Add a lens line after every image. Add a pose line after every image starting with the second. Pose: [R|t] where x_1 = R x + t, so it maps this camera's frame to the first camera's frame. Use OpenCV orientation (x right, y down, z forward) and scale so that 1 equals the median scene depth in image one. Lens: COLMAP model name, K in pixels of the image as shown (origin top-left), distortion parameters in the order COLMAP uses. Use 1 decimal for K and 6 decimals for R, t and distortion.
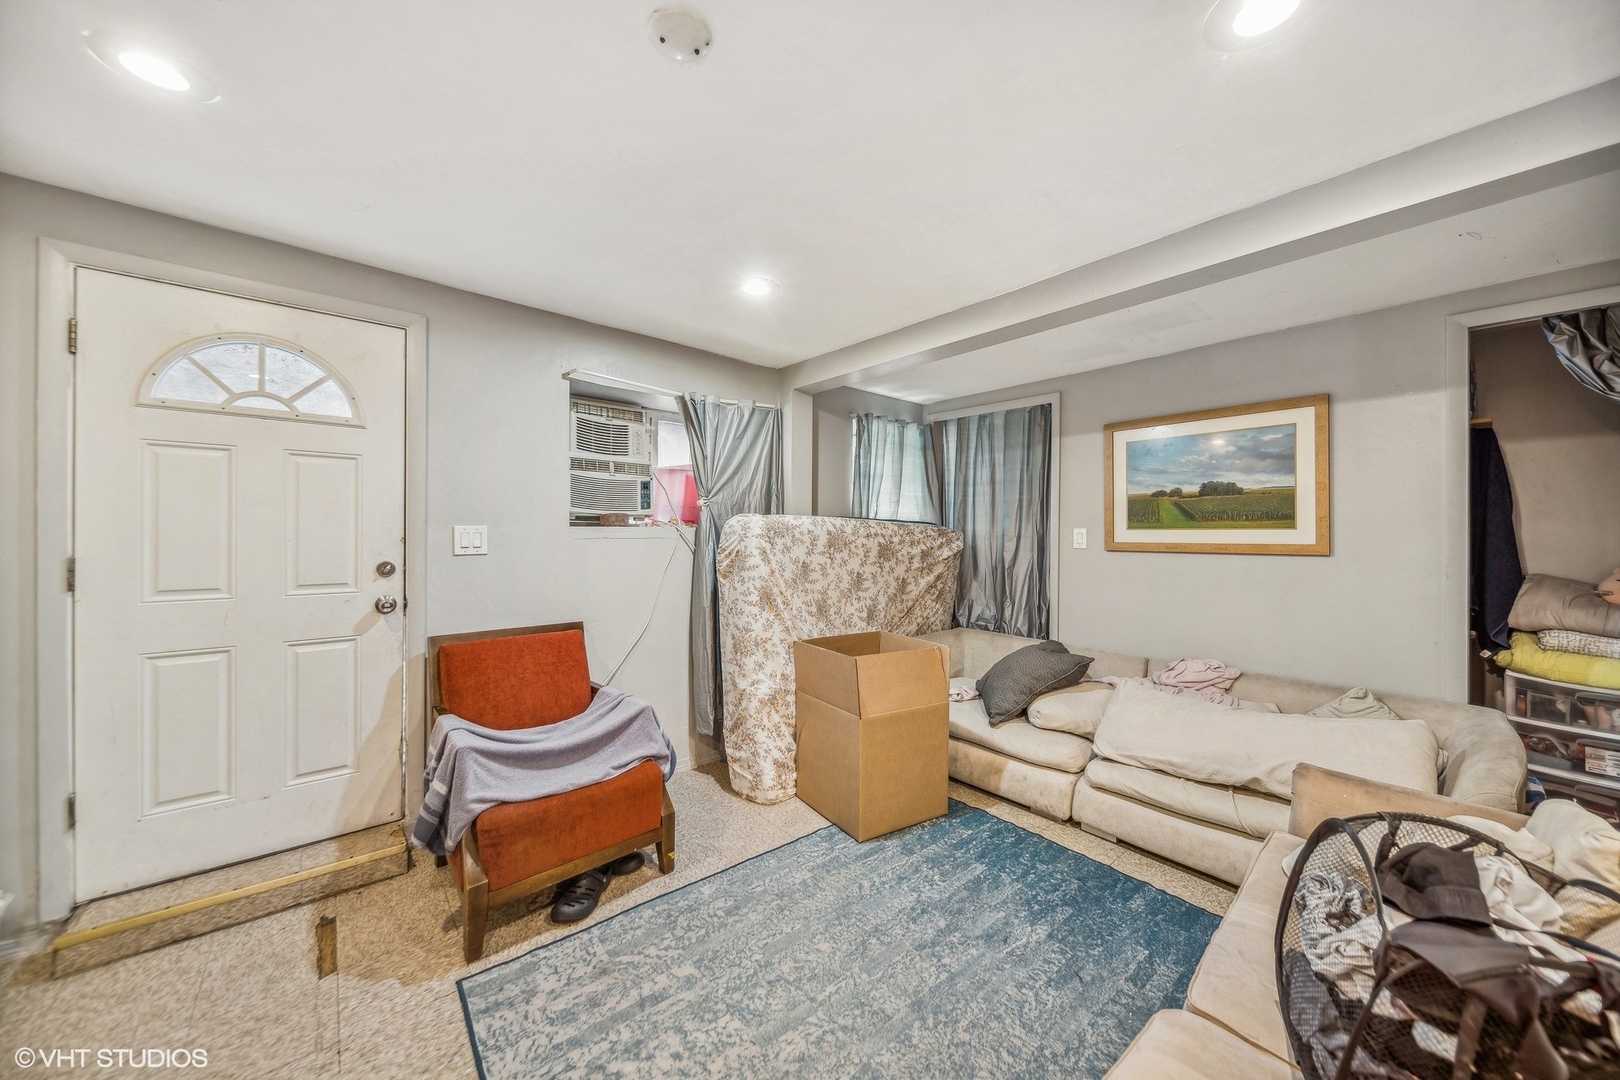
lens RADIAL K [[578.7, 0, 812.0], [0, 578.7, 535.8], [0, 0, 1]] dist [-0.000546, -0.000022]
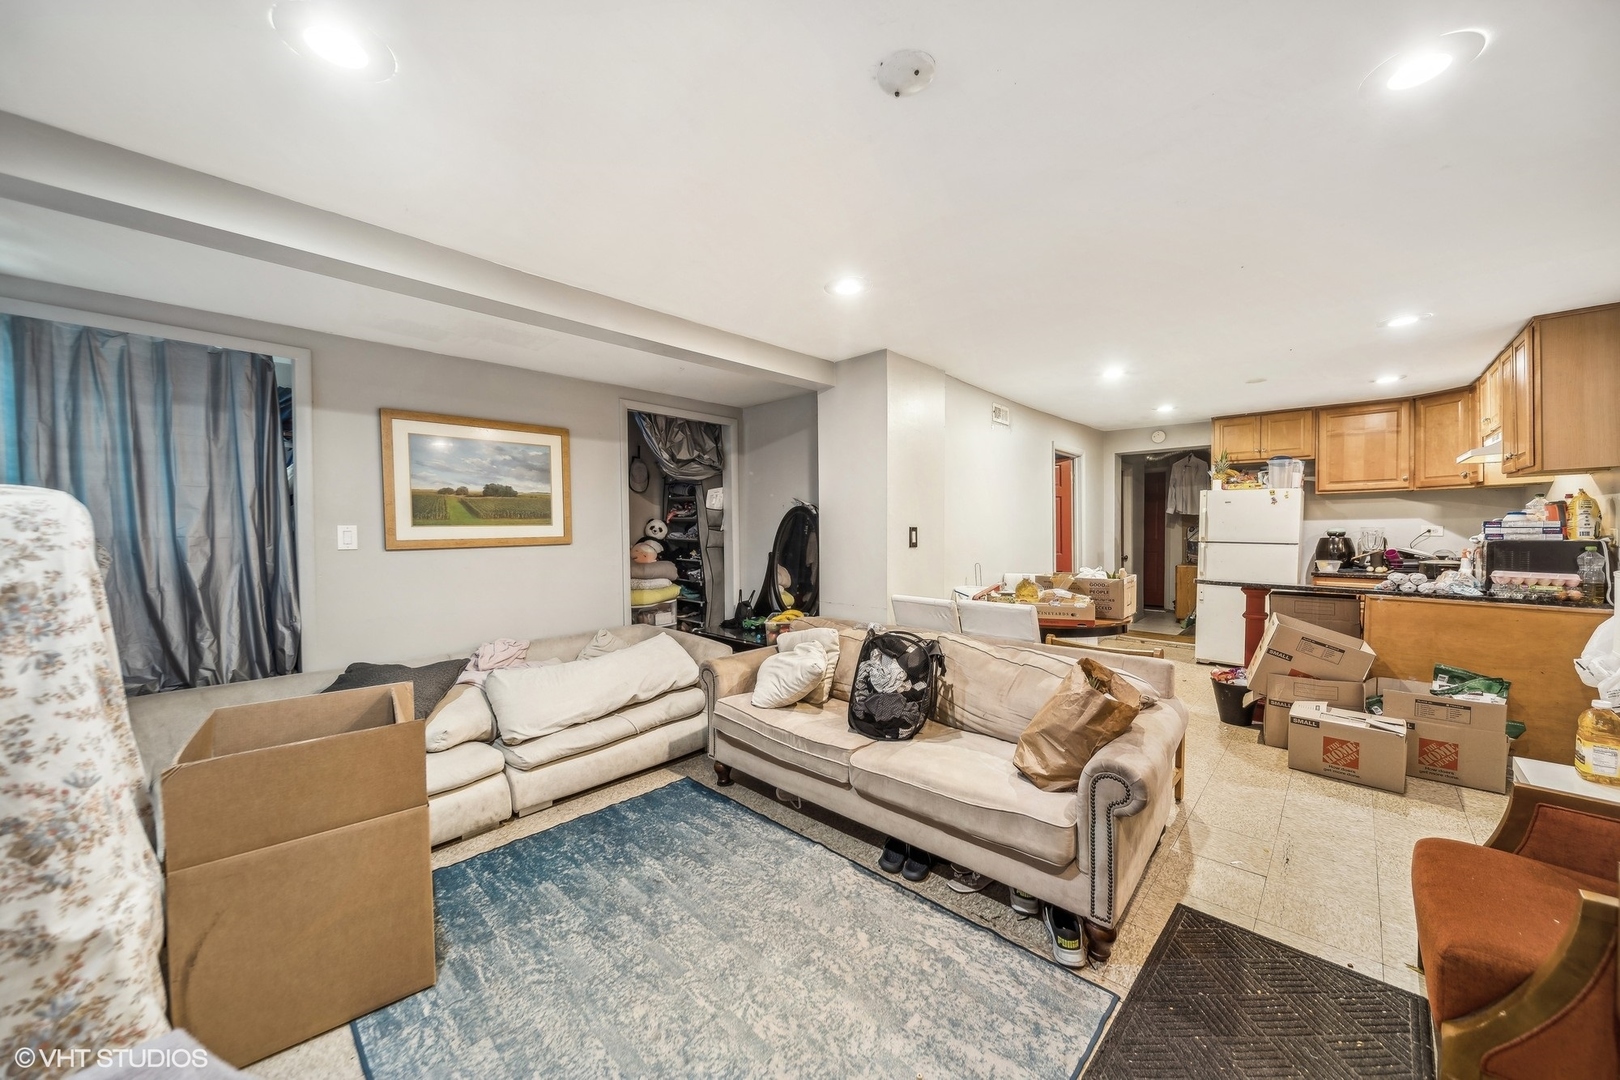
lens RADIAL K [[578.7, 0, 812.0], [0, 578.7, 535.8], [0, 0, 1]] dist [-0.000546, -0.000022]
pose [[-0.118813, -0.019917, 0.992717, -0.562330], [0.017430, 0.999603, 0.022141, -0.005897], [-0.992764, 0.019934, -0.118419, 0.553710]]
